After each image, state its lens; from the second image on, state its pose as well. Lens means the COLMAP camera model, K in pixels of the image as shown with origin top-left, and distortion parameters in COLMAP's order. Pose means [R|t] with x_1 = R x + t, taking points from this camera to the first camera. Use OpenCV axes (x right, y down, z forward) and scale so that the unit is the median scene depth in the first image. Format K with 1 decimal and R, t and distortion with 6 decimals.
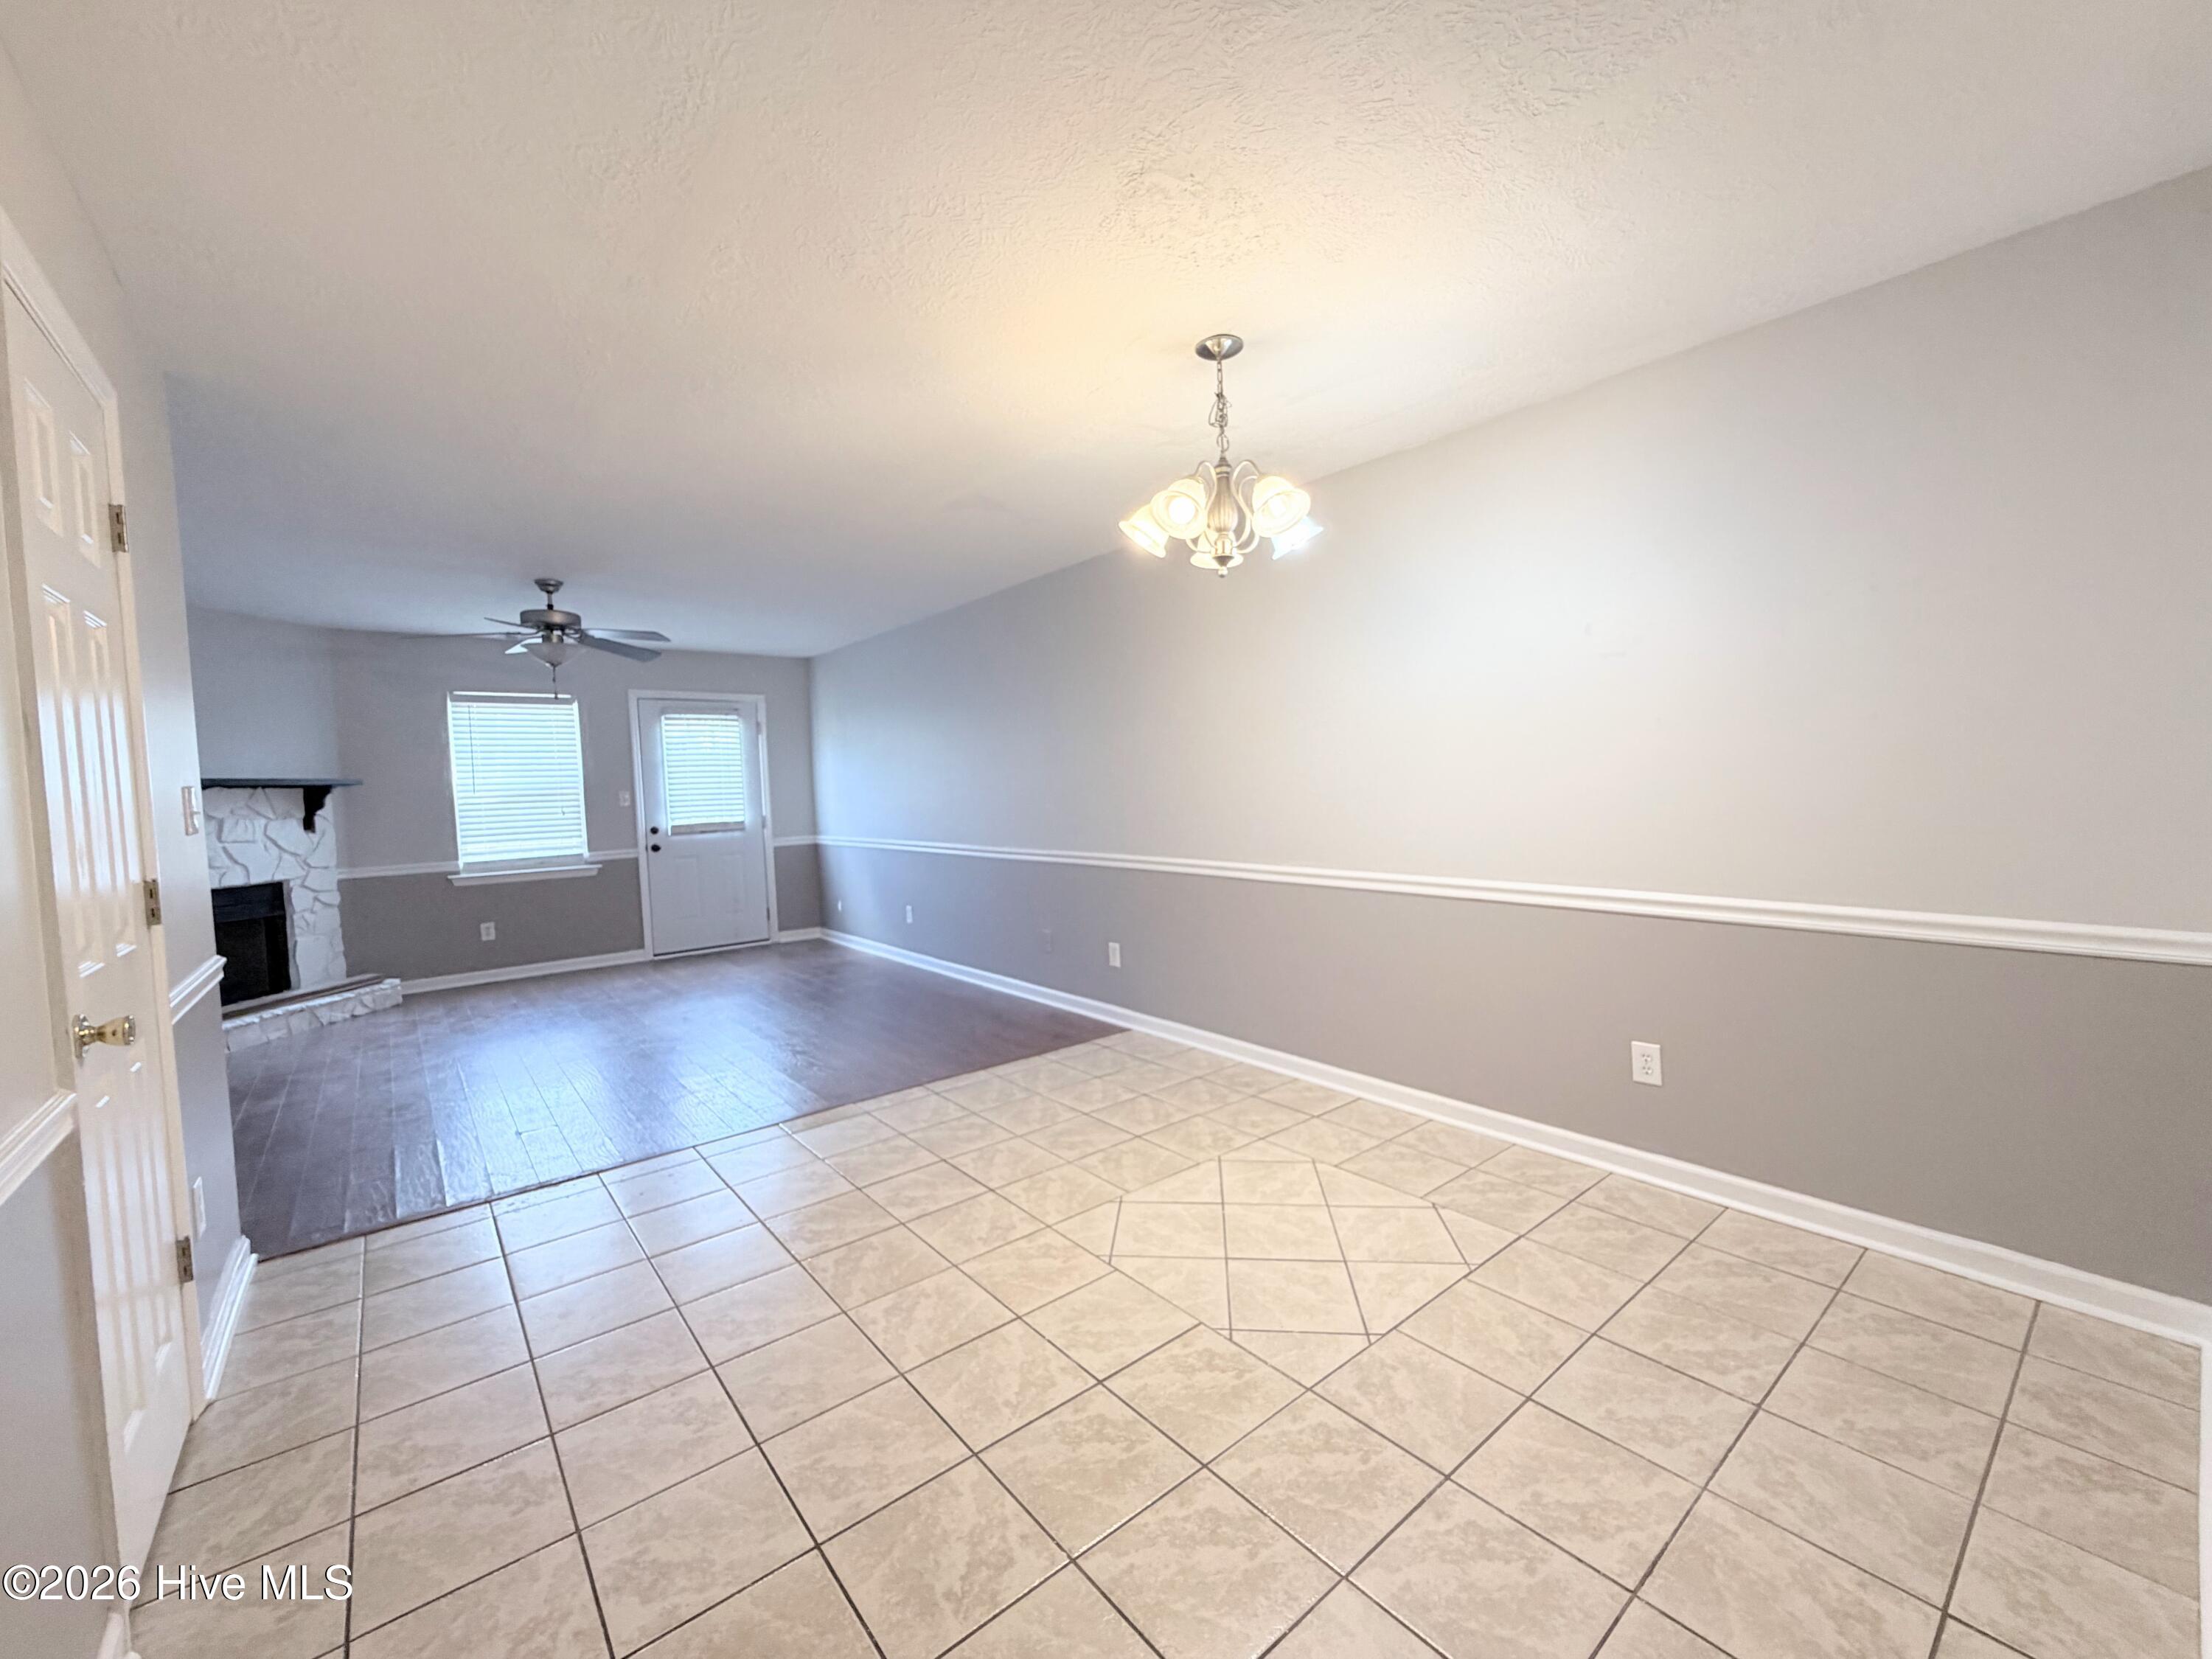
lens RADIAL K [[889.2, 0, 1102.3], [0, 889.2, 832.2], [0, 0, 1]] dist [0.000519, 0.000796]
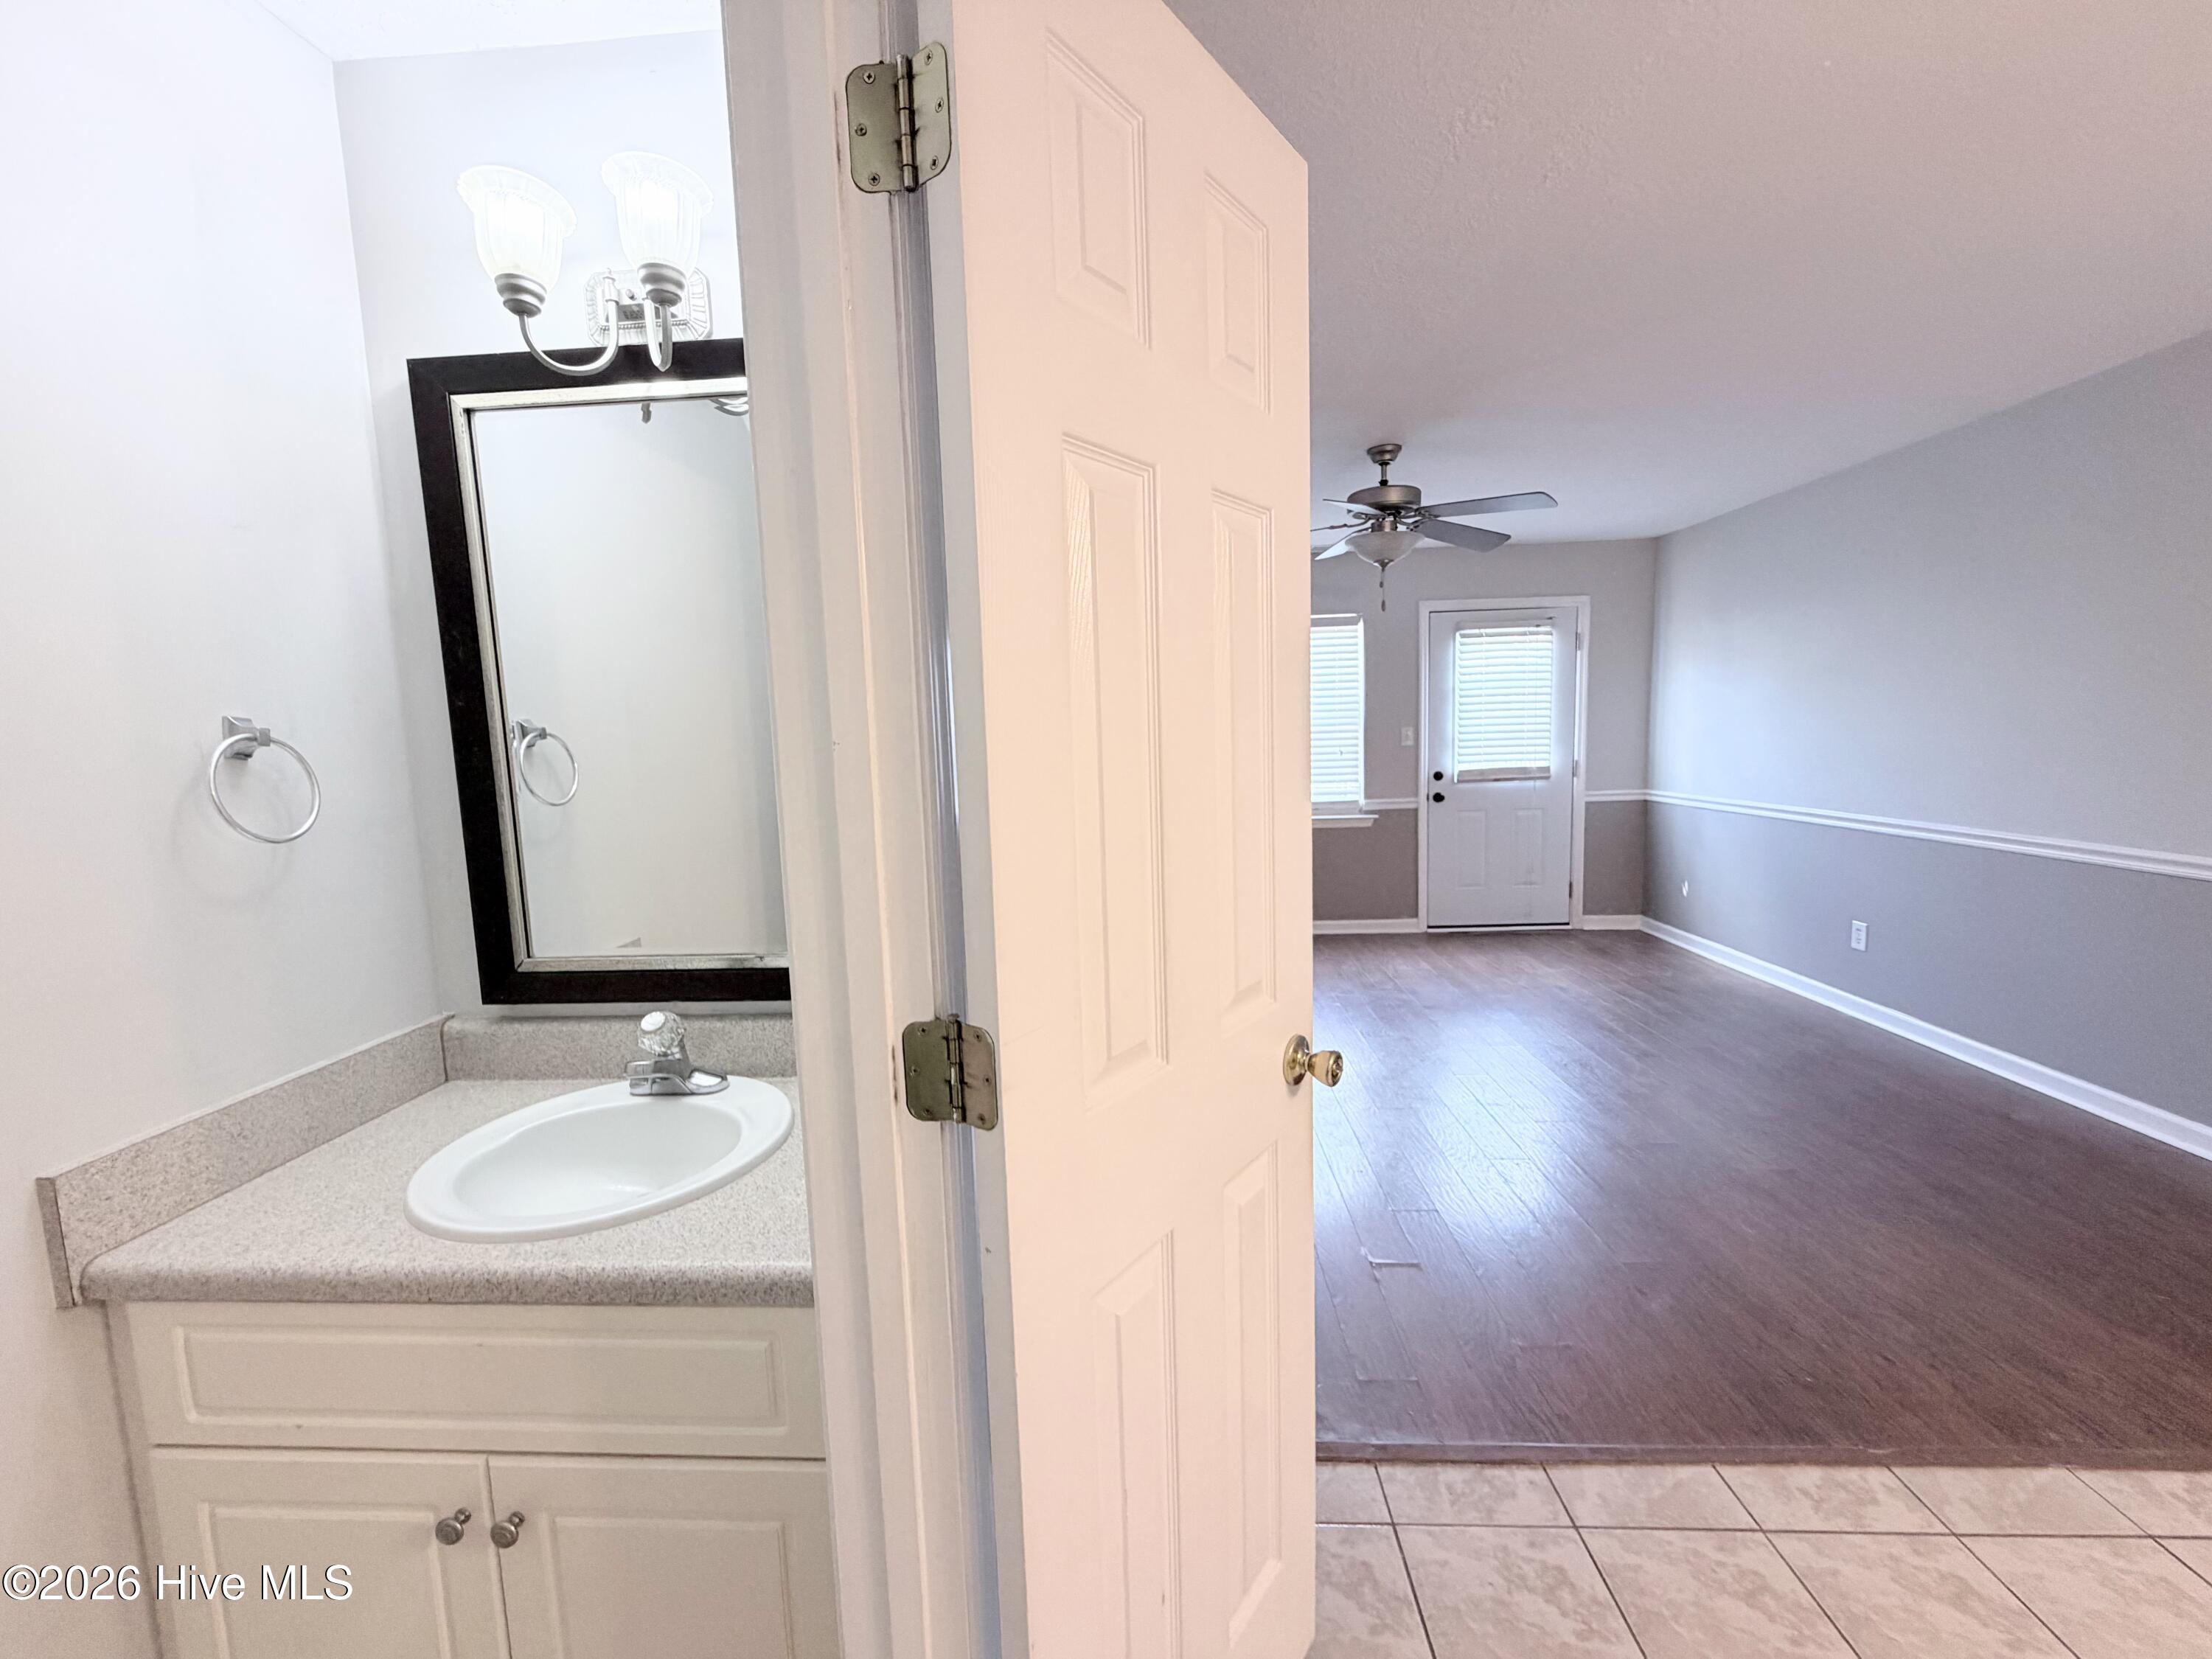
lens RADIAL K [[889.2, 0, 1105.2], [0, 889.2, 829.0], [0, 0, 1]] dist [0.000519, 0.000796]
pose [[0.743850, 0.082320, -0.663258, -0.186124], [-0.028953, 0.995423, 0.091075, -0.018706], [0.667719, -0.048543, 0.742829, 0.188908]]
